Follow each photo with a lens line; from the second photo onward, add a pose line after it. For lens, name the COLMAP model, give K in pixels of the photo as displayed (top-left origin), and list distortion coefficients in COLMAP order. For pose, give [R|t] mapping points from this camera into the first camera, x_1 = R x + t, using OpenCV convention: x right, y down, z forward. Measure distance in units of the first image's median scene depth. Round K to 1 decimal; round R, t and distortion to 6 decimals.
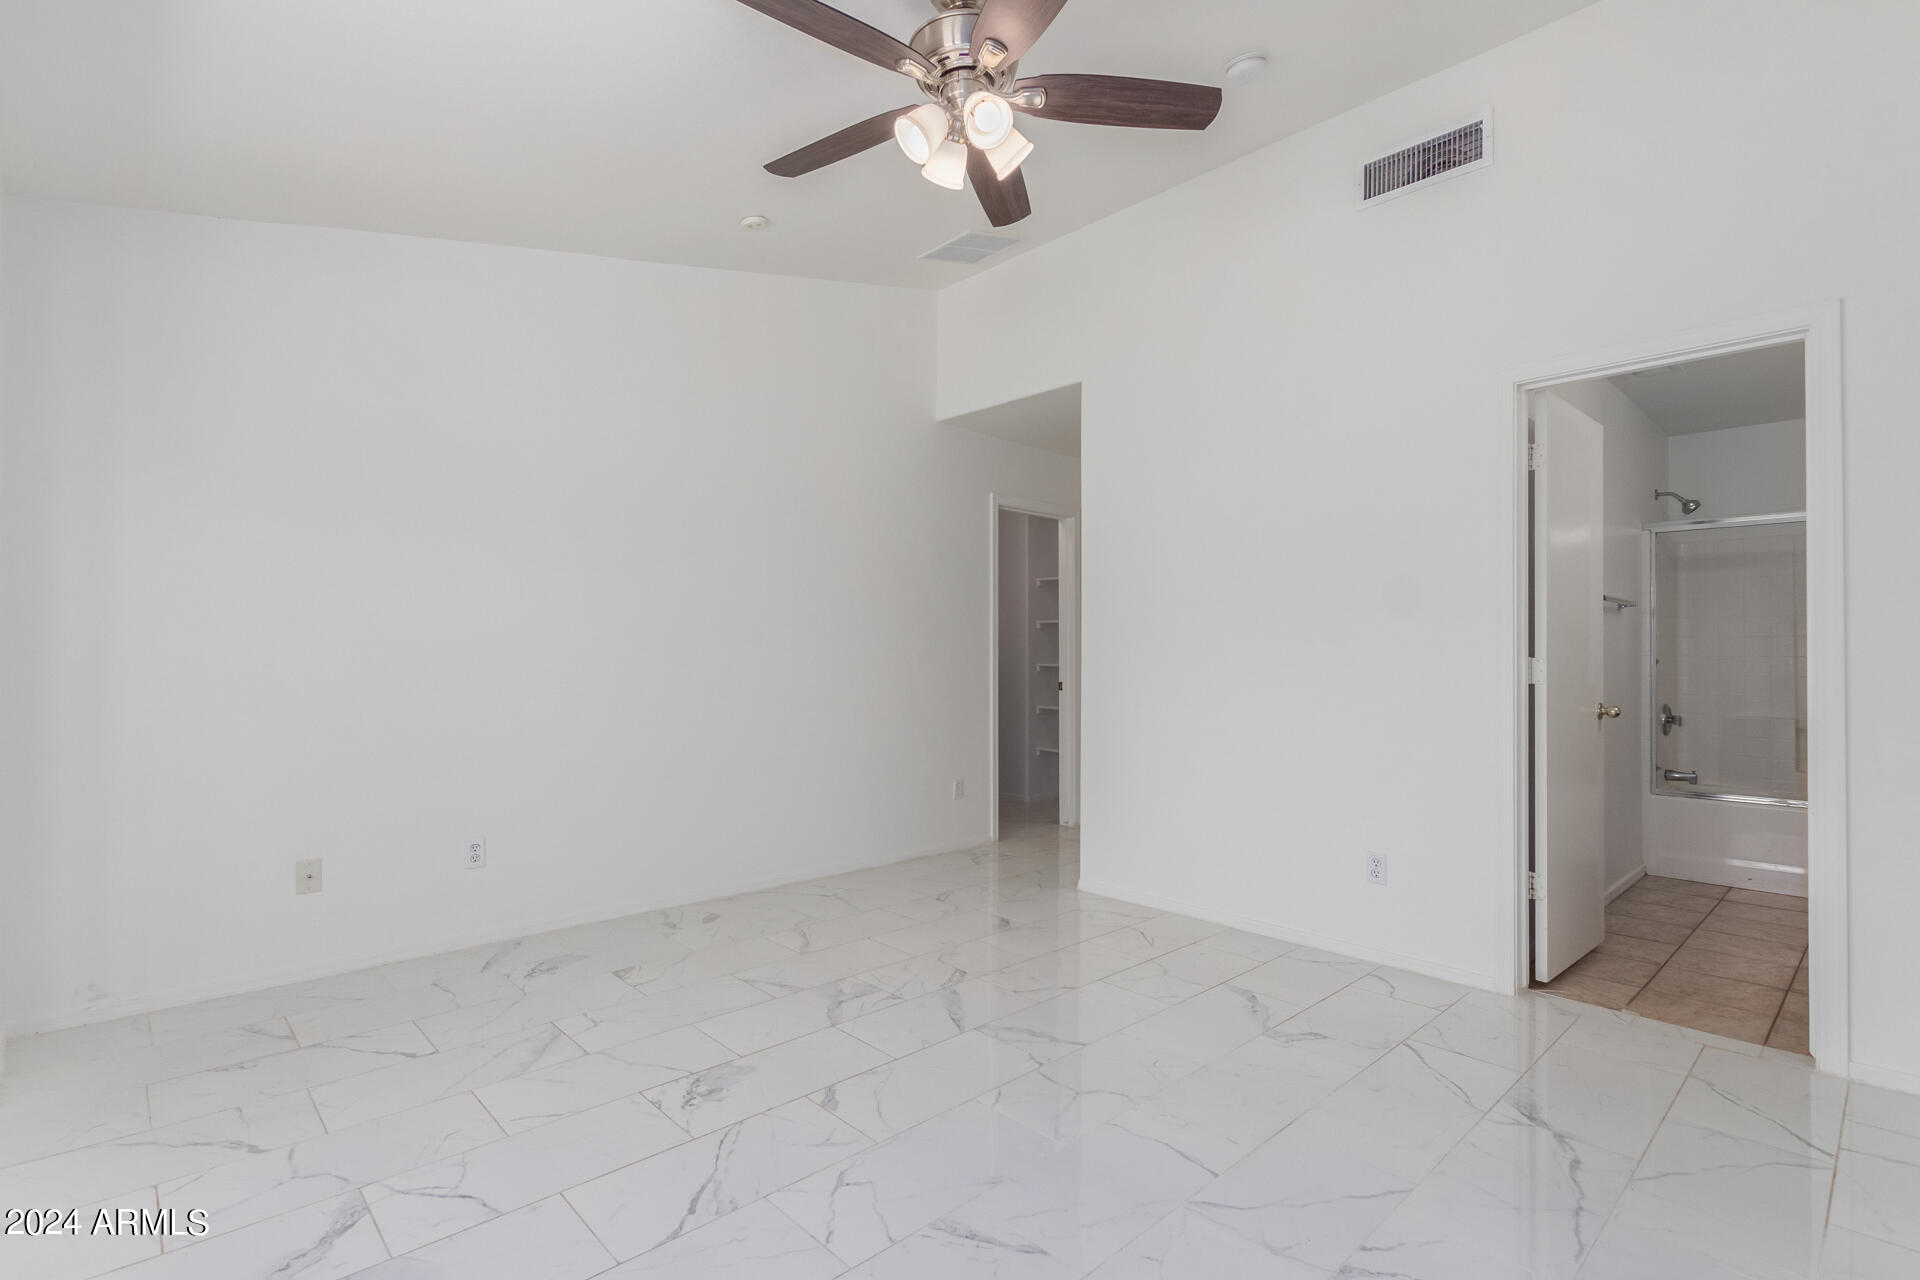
lens RADIAL K [[900.0, 0, 958.1], [0, 900.0, 646.4], [0, 0, 1]] dist [0.000510, -0.000951]
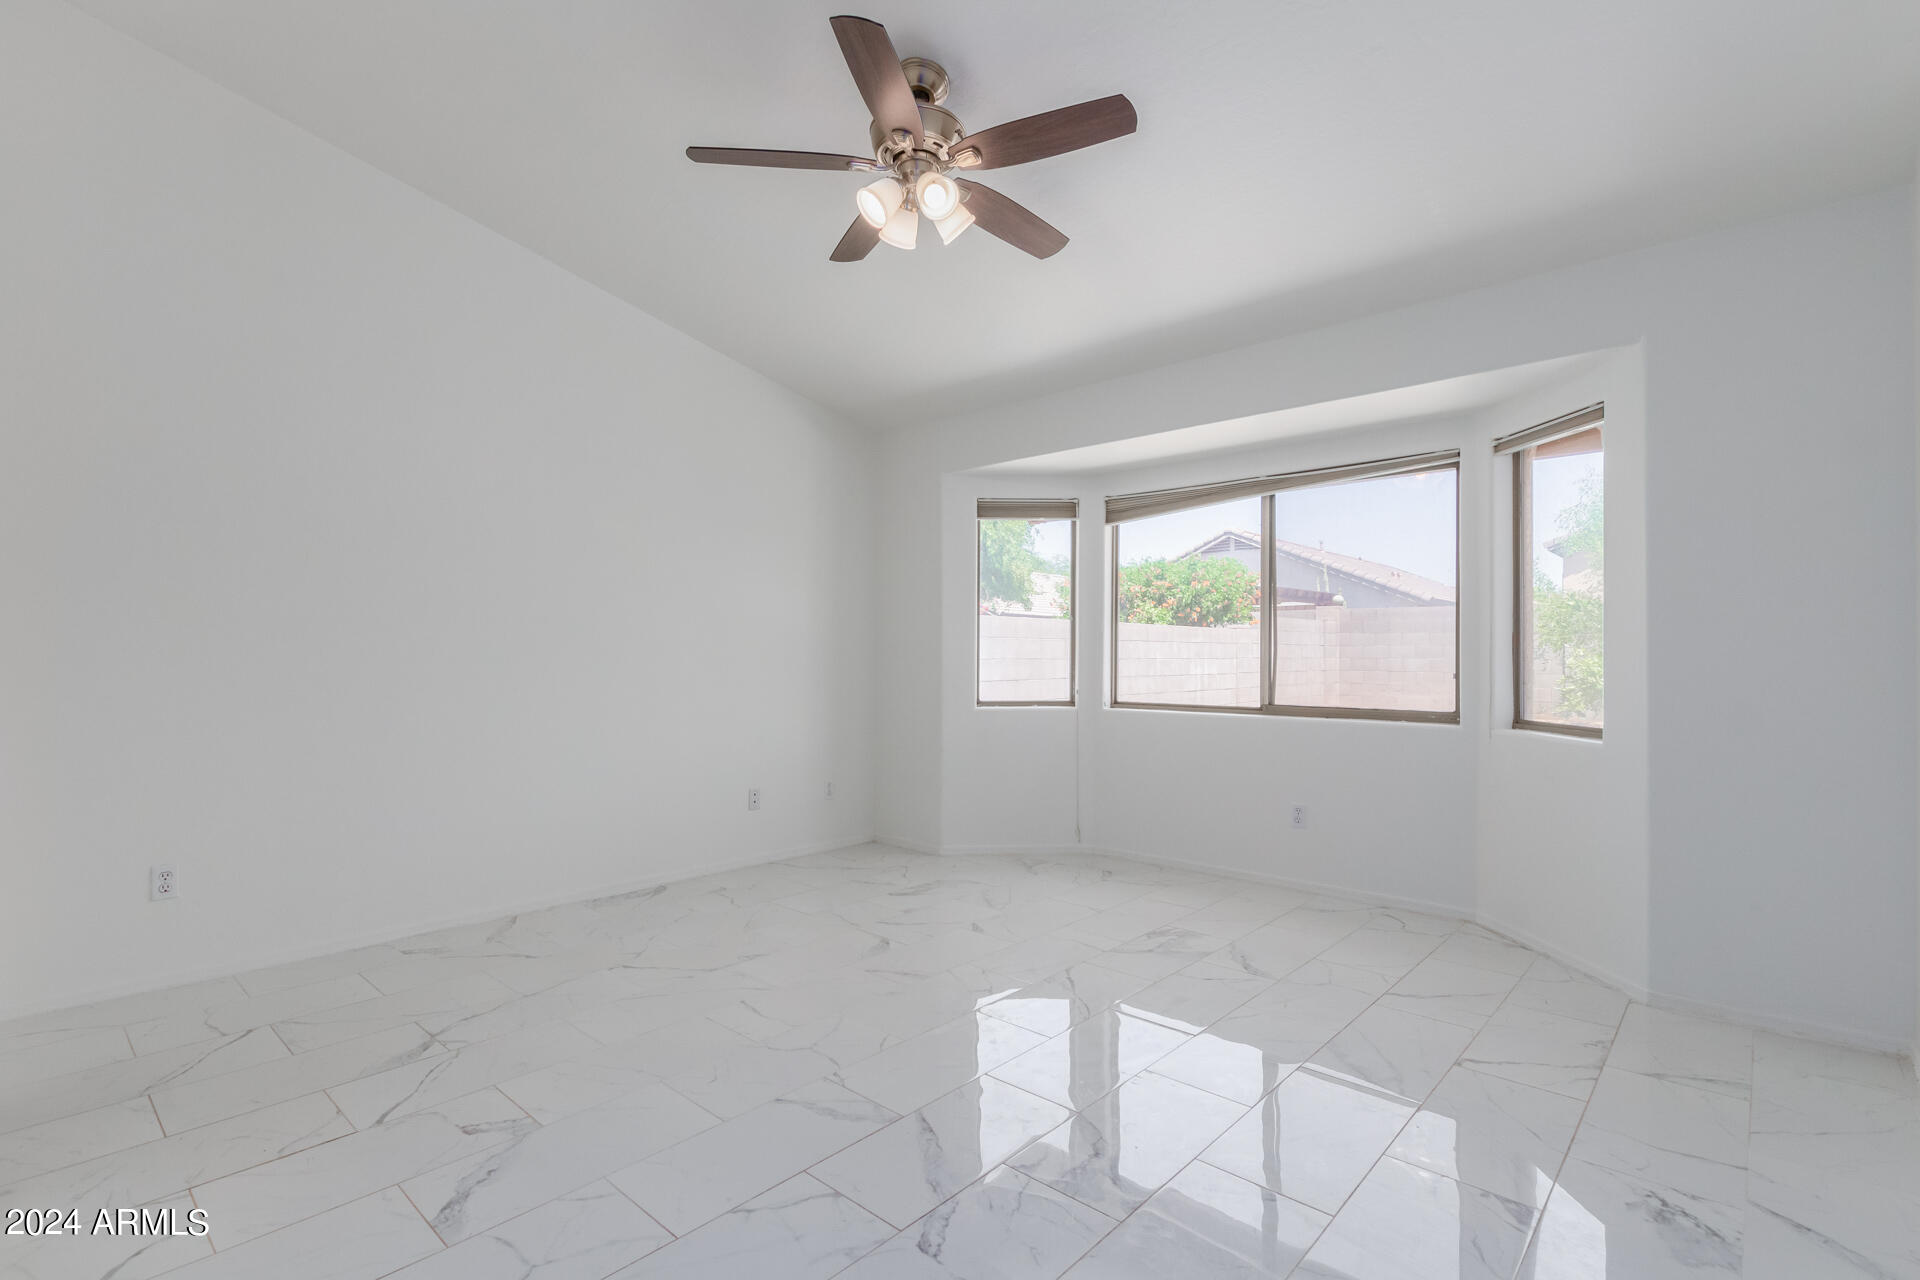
lens RADIAL K [[900.0, 0, 958.1], [0, 900.0, 646.4], [0, 0, 1]] dist [0.000510, -0.000951]
pose [[-0.997096, -0.006331, -0.075887, 0.030014], [-0.004974, 0.999825, -0.018058, 0.016619], [0.075988, -0.017628, -0.996953, 1.640048]]
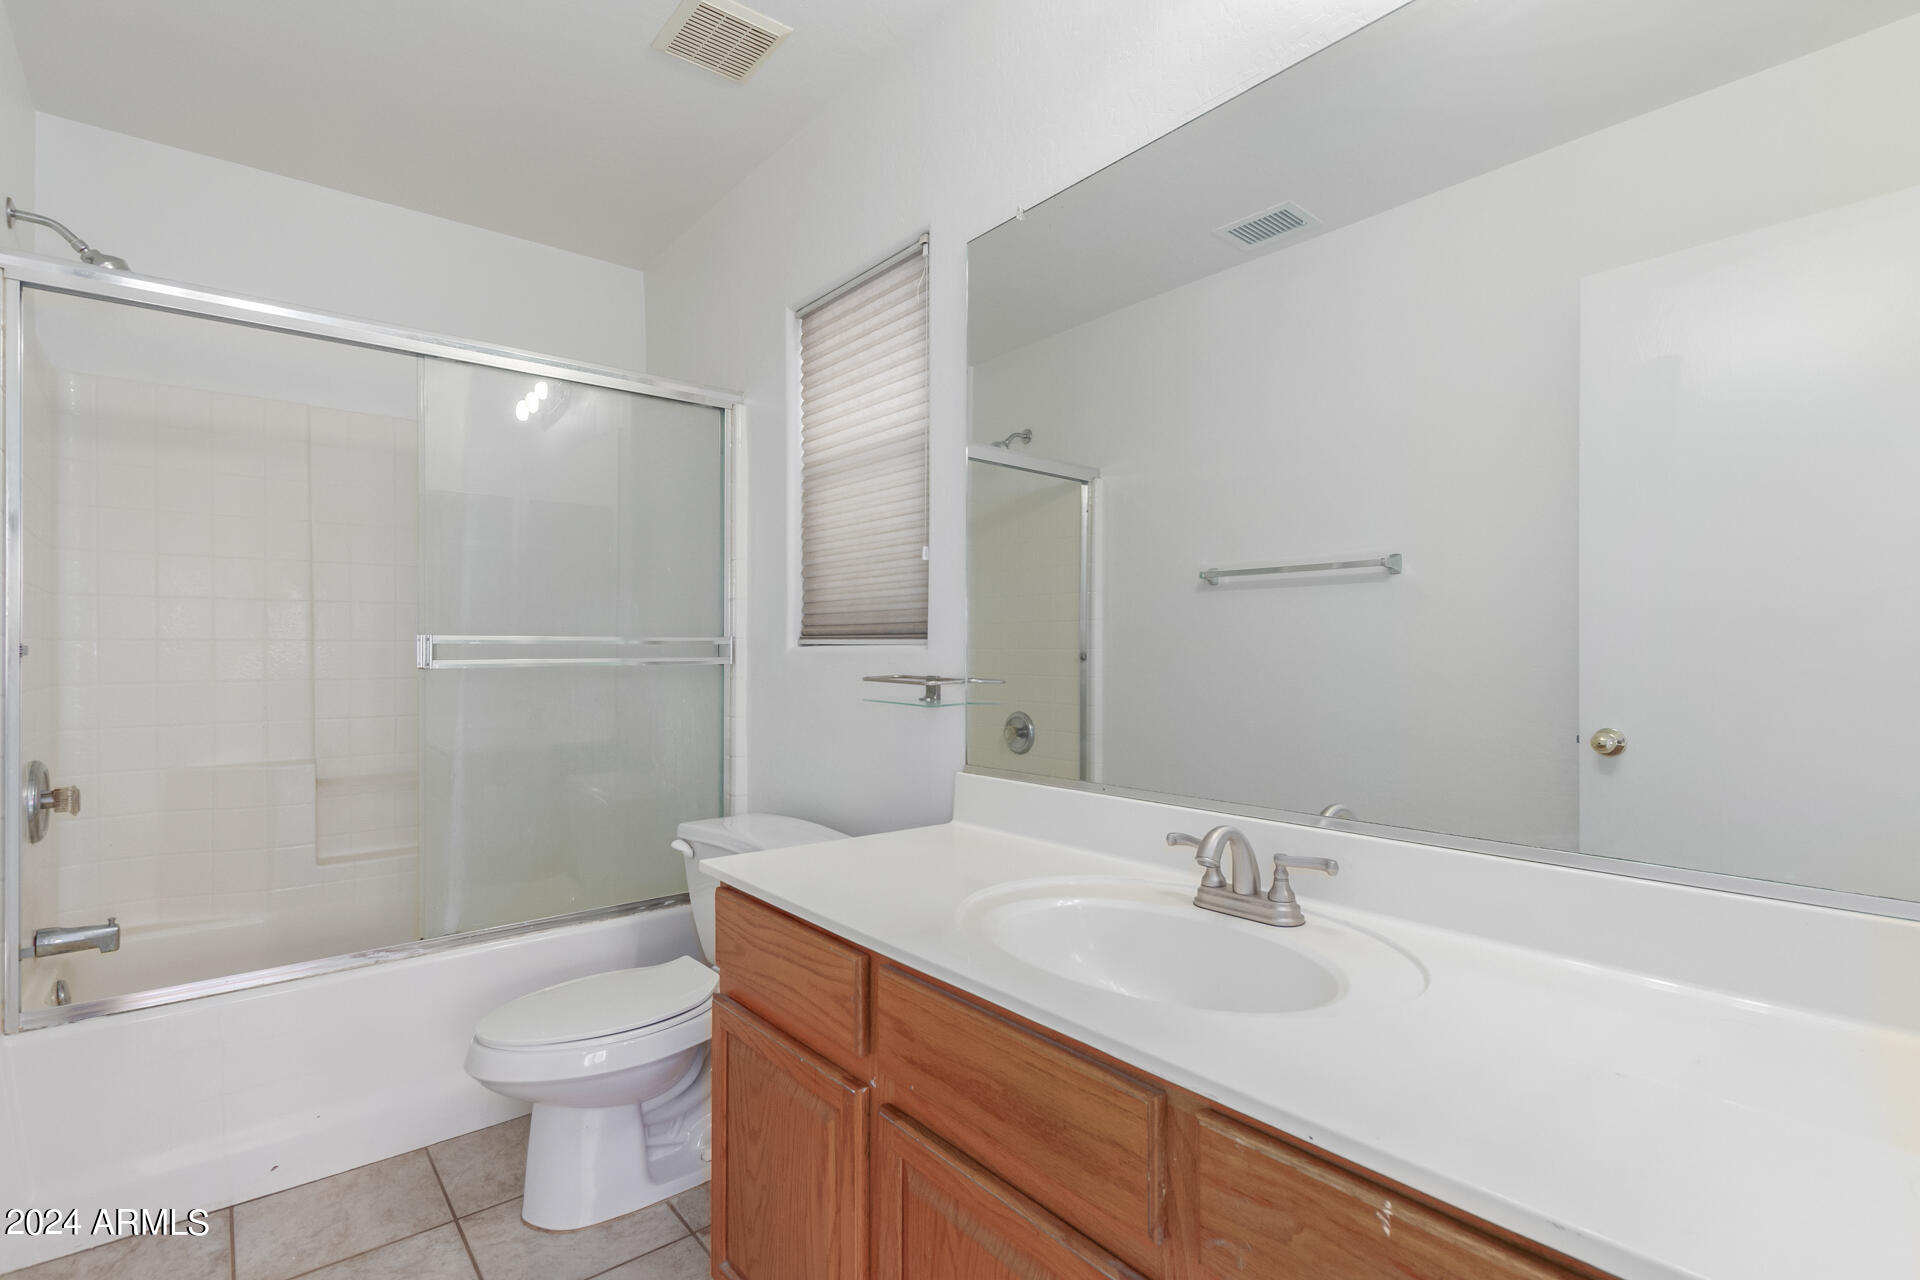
lens RADIAL K [[900.0, 0, 958.1], [0, 900.0, 646.4], [0, 0, 1]] dist [0.000510, -0.000951]
pose [[0.067741, -0.001602, 0.997702, 0.722681], [-0.010515, 0.999942, 0.002319, 0.018028], [-0.997648, -0.010648, 0.067721, 0.975951]]
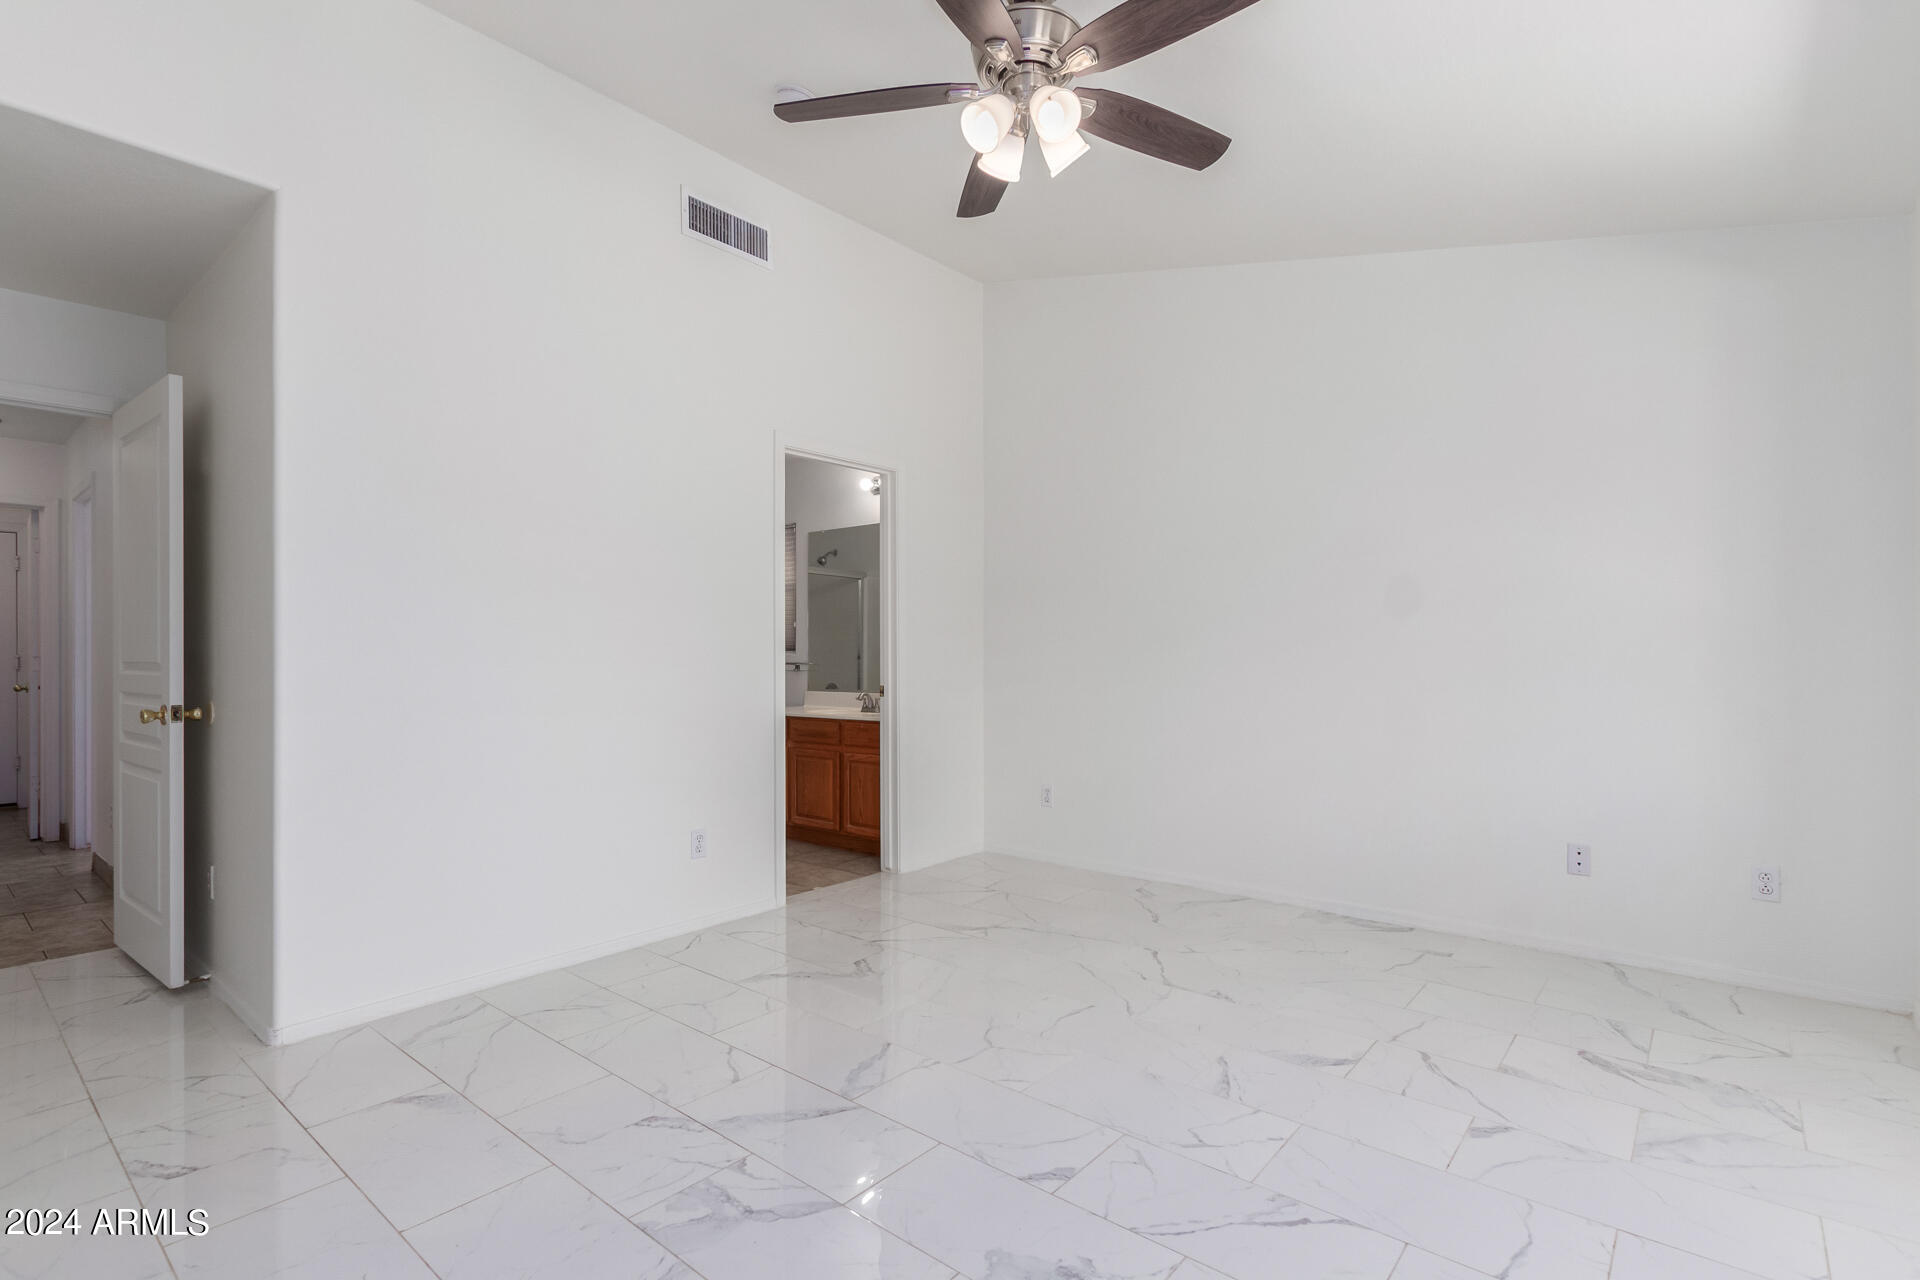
lens RADIAL K [[900.0, 0, 958.1], [0, 900.0, 646.4], [0, 0, 1]] dist [0.000510, -0.000951]
pose [[-0.112226, 0.000760, 0.993682, -0.742907], [-0.006430, 0.999978, -0.001491, 0.004441], [-0.993662, -0.006556, -0.112219, 0.901939]]
